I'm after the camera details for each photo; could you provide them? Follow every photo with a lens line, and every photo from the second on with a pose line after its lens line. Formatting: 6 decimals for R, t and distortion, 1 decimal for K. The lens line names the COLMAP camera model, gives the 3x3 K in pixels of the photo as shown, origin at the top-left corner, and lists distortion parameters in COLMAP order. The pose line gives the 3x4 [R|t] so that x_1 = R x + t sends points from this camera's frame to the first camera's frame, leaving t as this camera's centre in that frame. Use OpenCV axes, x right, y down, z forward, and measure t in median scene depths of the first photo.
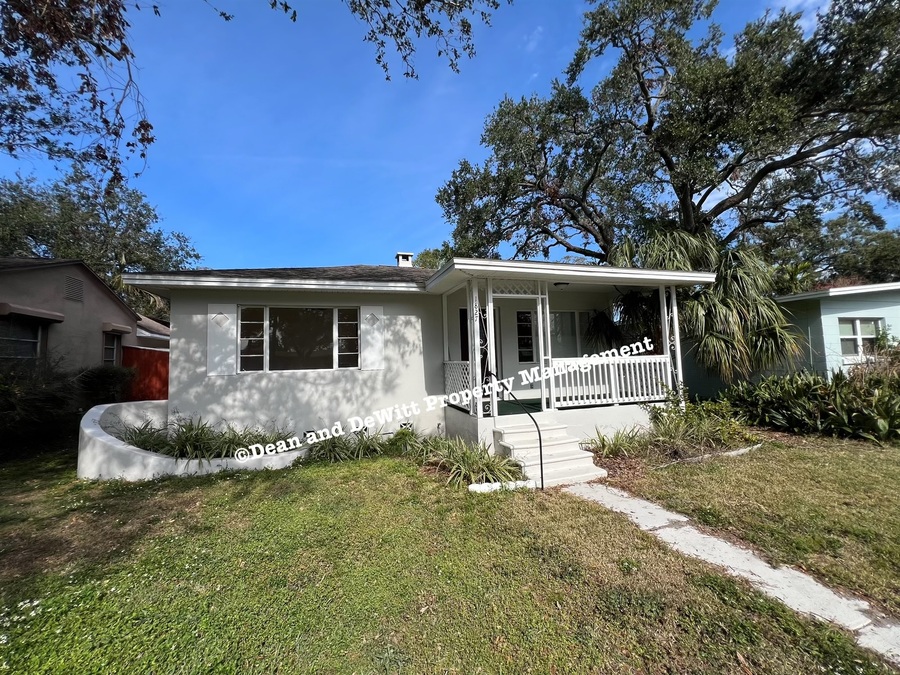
lens RADIAL K [[361.0, 0, 450.7], [0, 361.0, 337.6], [0, 0, 1]] dist [-0.002972, -0.000126]
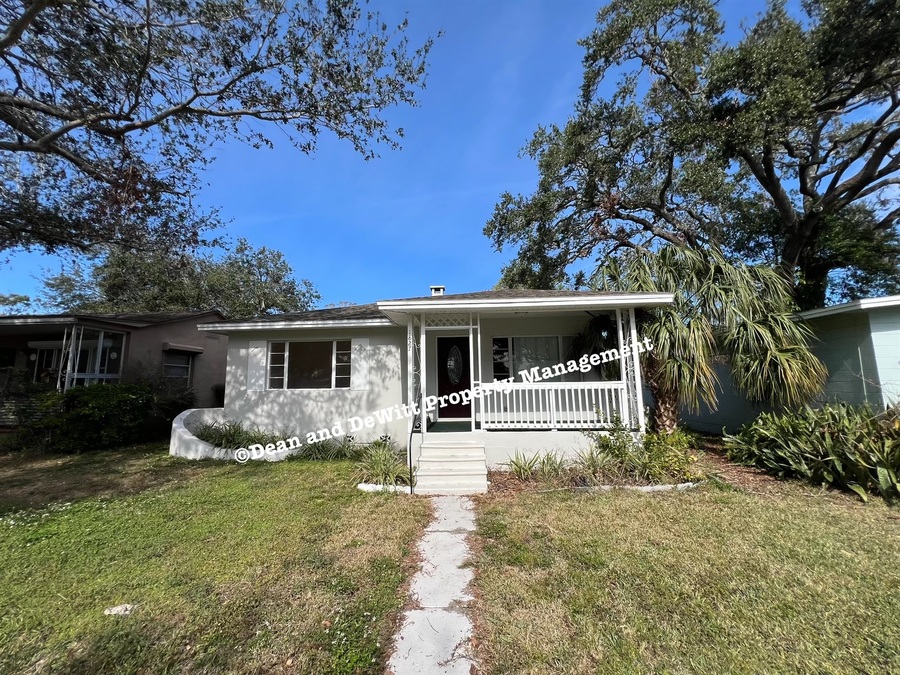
lens RADIAL K [[361.0, 0, 445.7], [0, 361.0, 339.3], [0, 0, 1]] dist [-0.002972, -0.000126]
pose [[0.936478, -0.027642, -0.349636, 0.554473], [0.009309, 0.998497, -0.054006, -0.017053], [0.350603, 0.047321, 0.935328, -0.064819]]
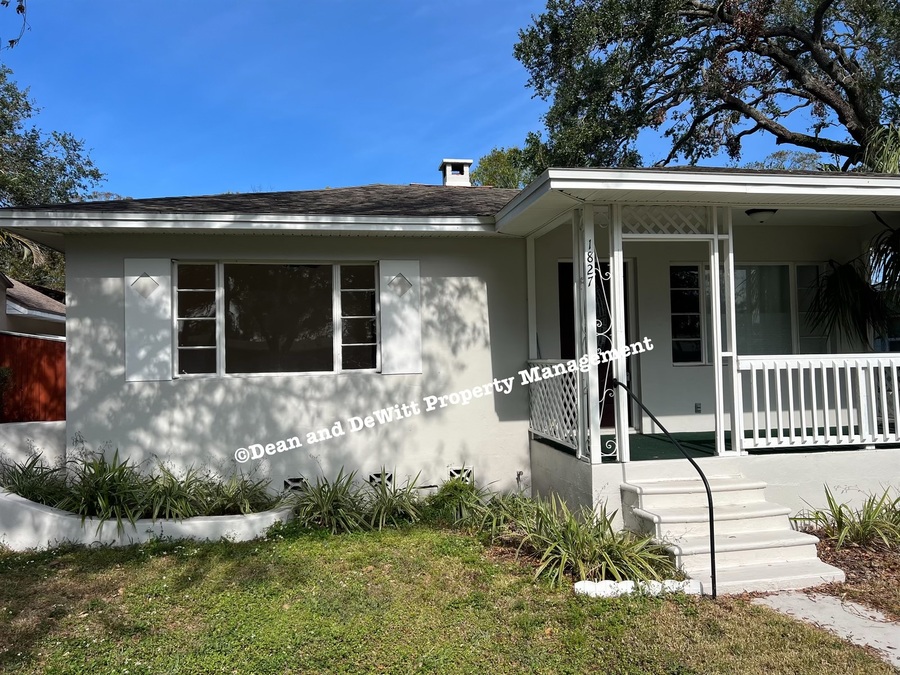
lens RADIAL K [[673.9, 0, 449.6], [0, 673.9, 345.7], [0, 0, 1]] dist [0.054139, -0.048456]
pose [[0.990945, 0.004829, -0.134183, -0.001573], [0.000886, 0.999096, 0.042494, 0.000428], [0.134267, -0.042228, 0.990045, -0.032025]]
